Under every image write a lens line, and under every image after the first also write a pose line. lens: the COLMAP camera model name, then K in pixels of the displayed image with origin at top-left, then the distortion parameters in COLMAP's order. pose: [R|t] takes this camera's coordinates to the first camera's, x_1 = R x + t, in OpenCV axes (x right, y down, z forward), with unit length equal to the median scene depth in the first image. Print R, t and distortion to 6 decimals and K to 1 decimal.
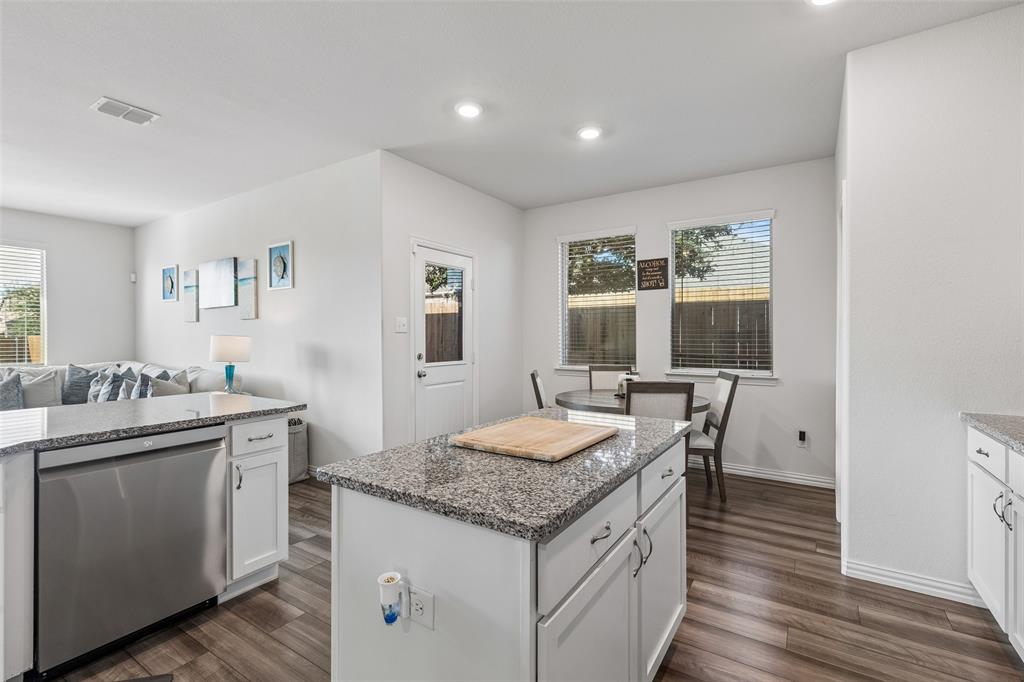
lens RADIAL K [[462.4, 0, 513.3], [0, 462.4, 338.4], [0, 0, 1]] dist [0.004365, -0.000557]
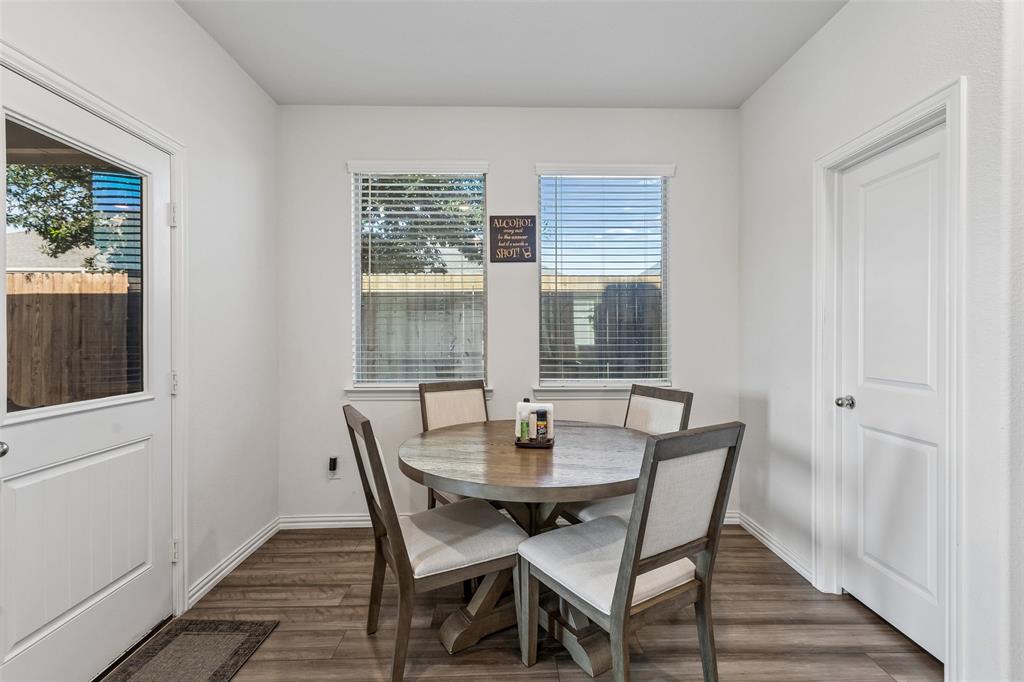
lens RADIAL K [[462.4, 0, 512.1], [0, 462.4, 337.0], [0, 0, 1]] dist [0.004365, -0.000557]
pose [[0.828483, -0.002746, 0.560008, -0.066539], [0.002425, 0.999996, 0.001316, -0.000642], [-0.560010, 0.000267, 0.828486, 0.454761]]
